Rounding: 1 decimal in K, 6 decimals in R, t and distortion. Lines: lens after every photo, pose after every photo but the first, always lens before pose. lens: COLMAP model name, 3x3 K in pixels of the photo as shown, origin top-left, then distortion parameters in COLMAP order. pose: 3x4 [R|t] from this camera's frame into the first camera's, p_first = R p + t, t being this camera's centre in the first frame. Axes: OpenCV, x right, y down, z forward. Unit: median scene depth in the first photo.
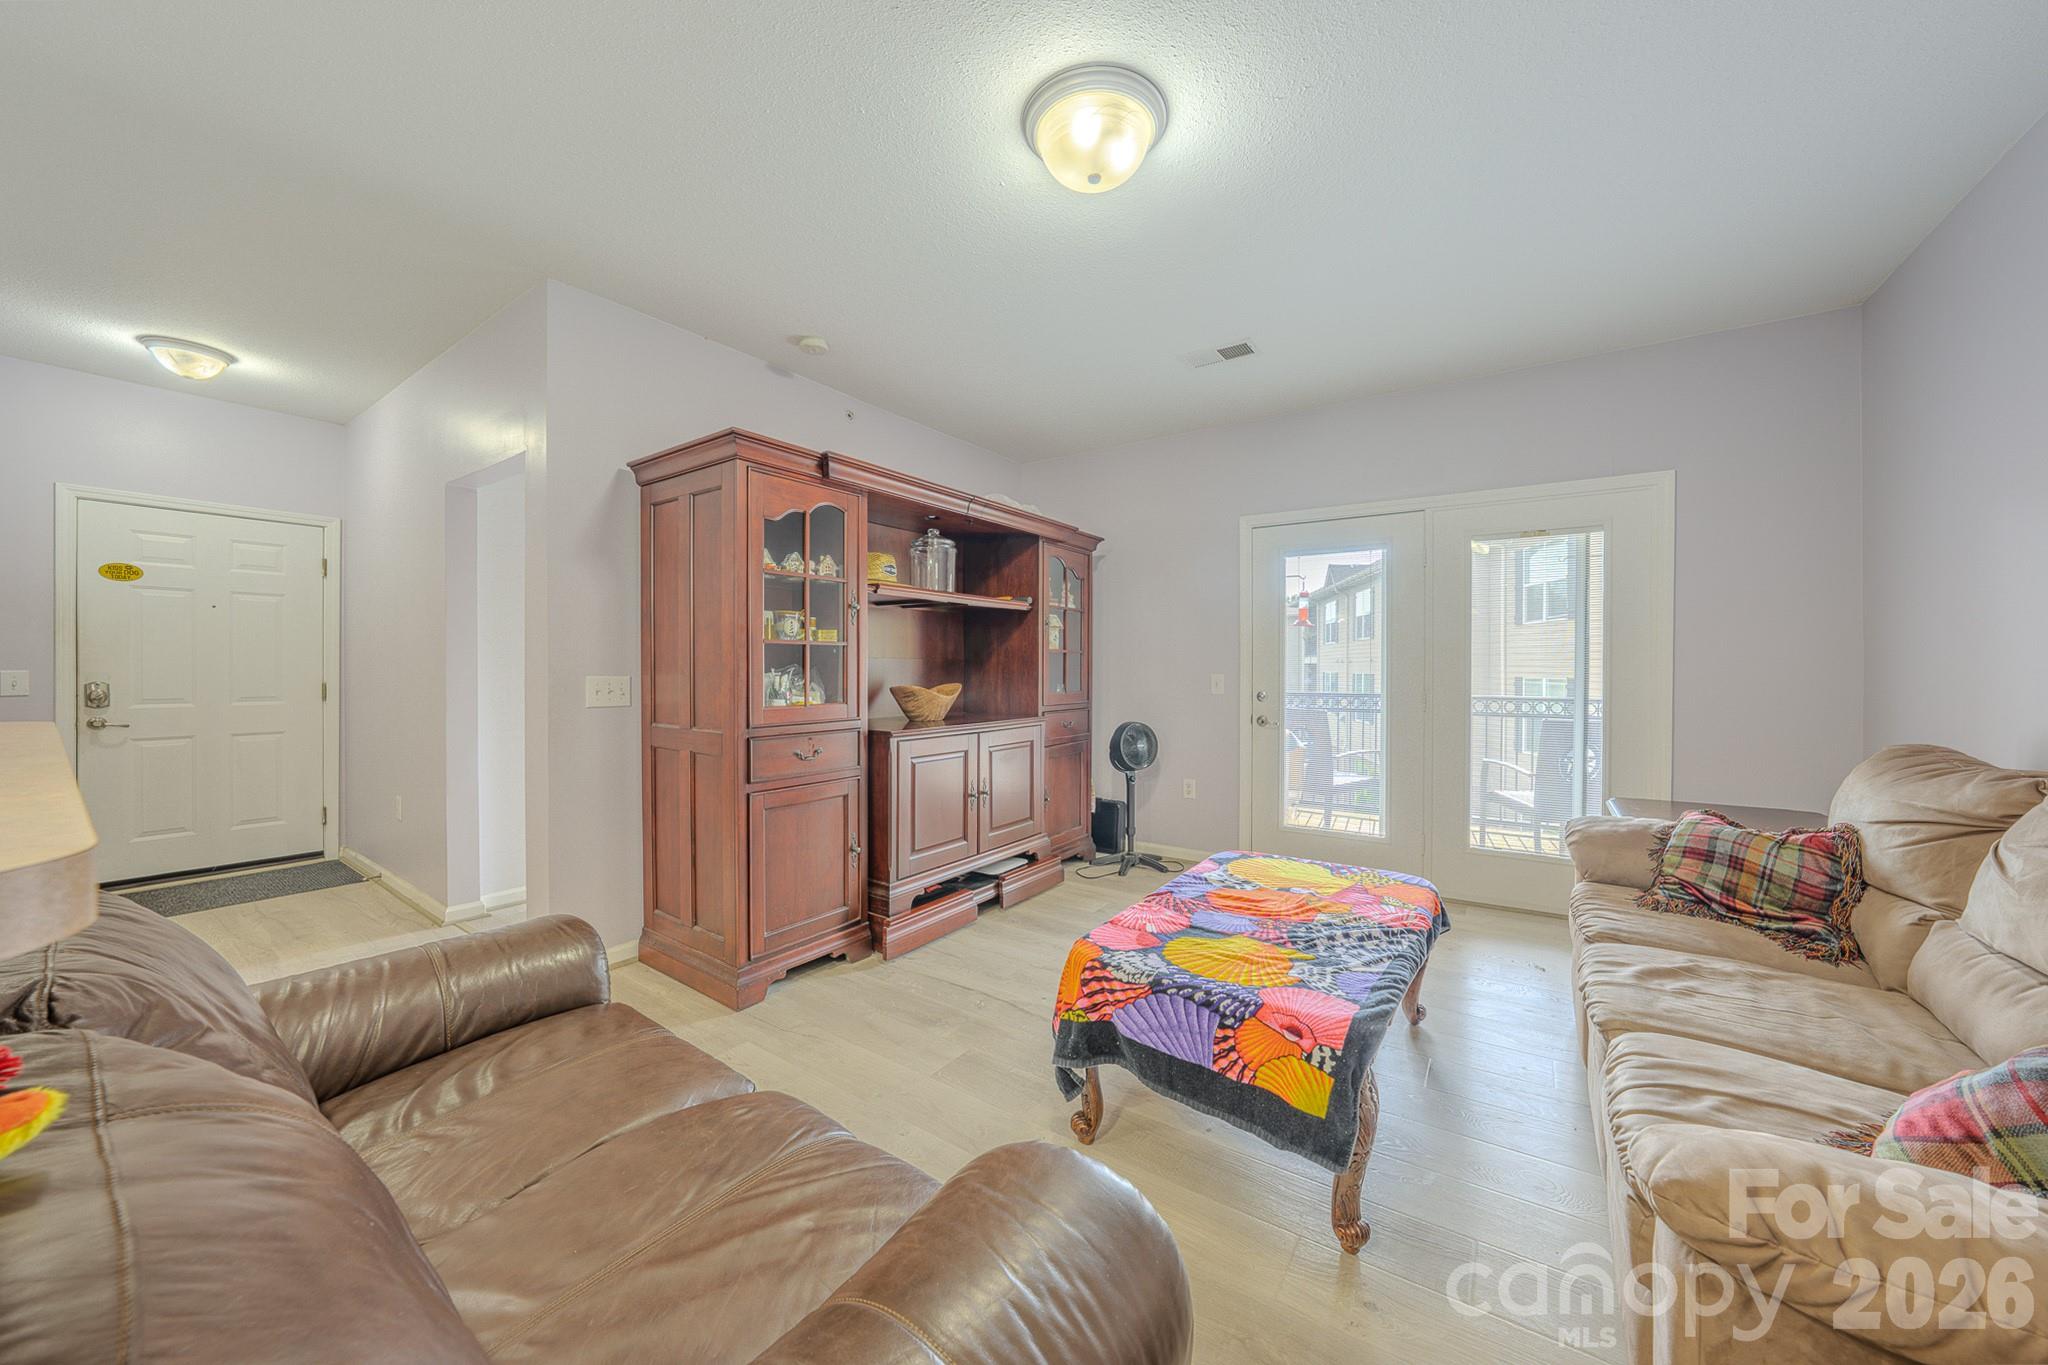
lens RADIAL K [[712.8, 0, 1029.1], [0, 712.8, 673.2], [0, 0, 1]] dist [-0.026917, 0.004200]
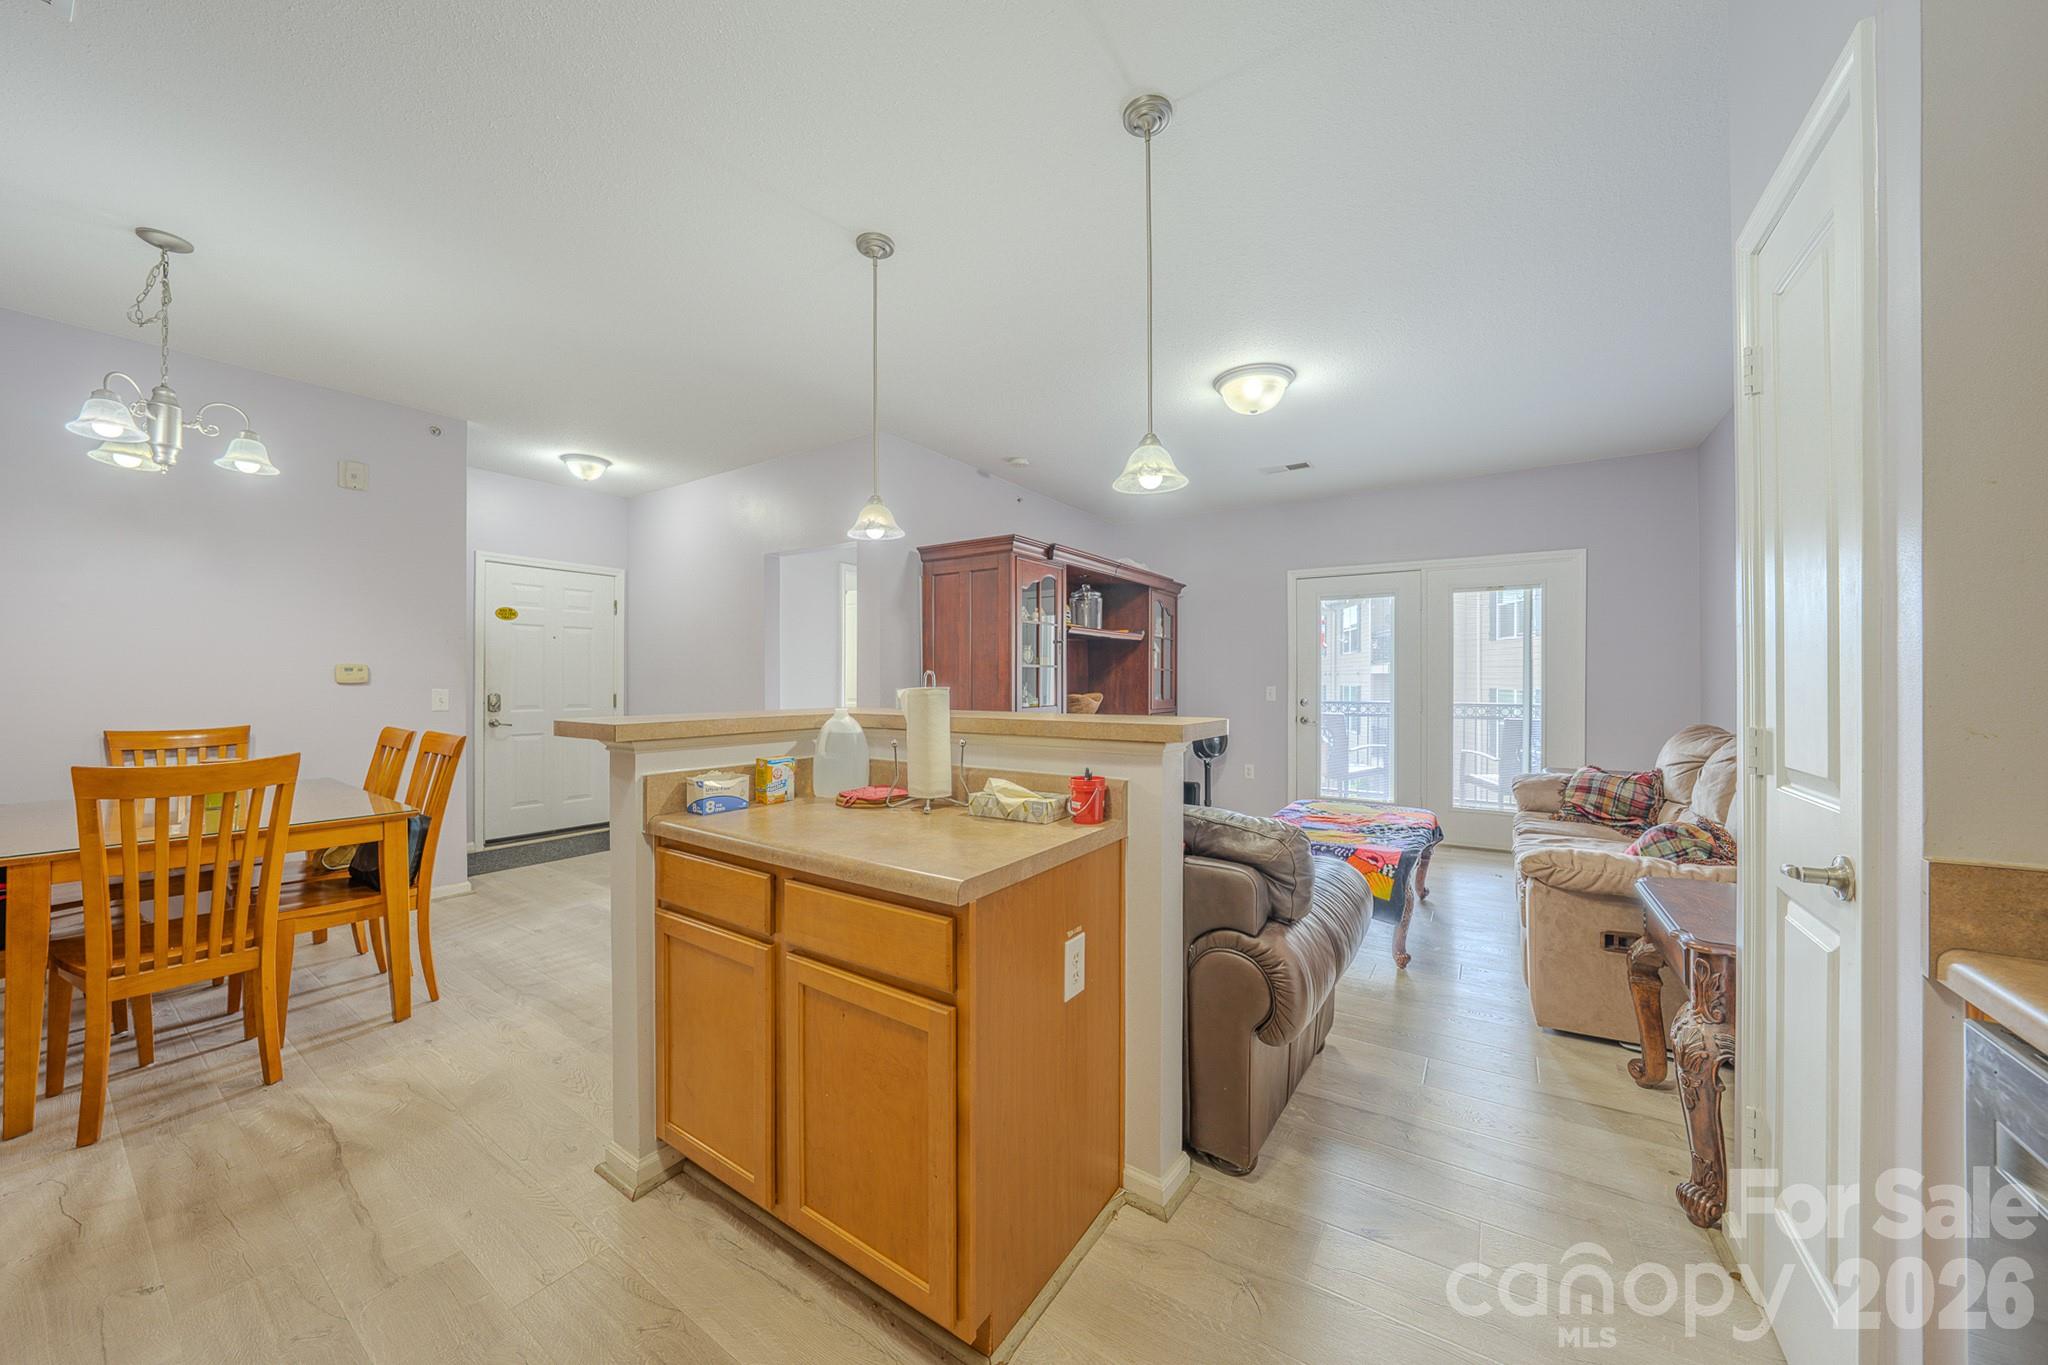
lens RADIAL K [[712.8, 0, 1053.6], [0, 712.8, 683.4], [0, 0, 1]] dist [-0.026917, 0.004200]
pose [[0.998814, -0.002095, 0.048637, -0.308566], [0.002243, 0.999993, -0.002979, -0.000776], [-0.048631, 0.003084, 0.998812, -0.478469]]
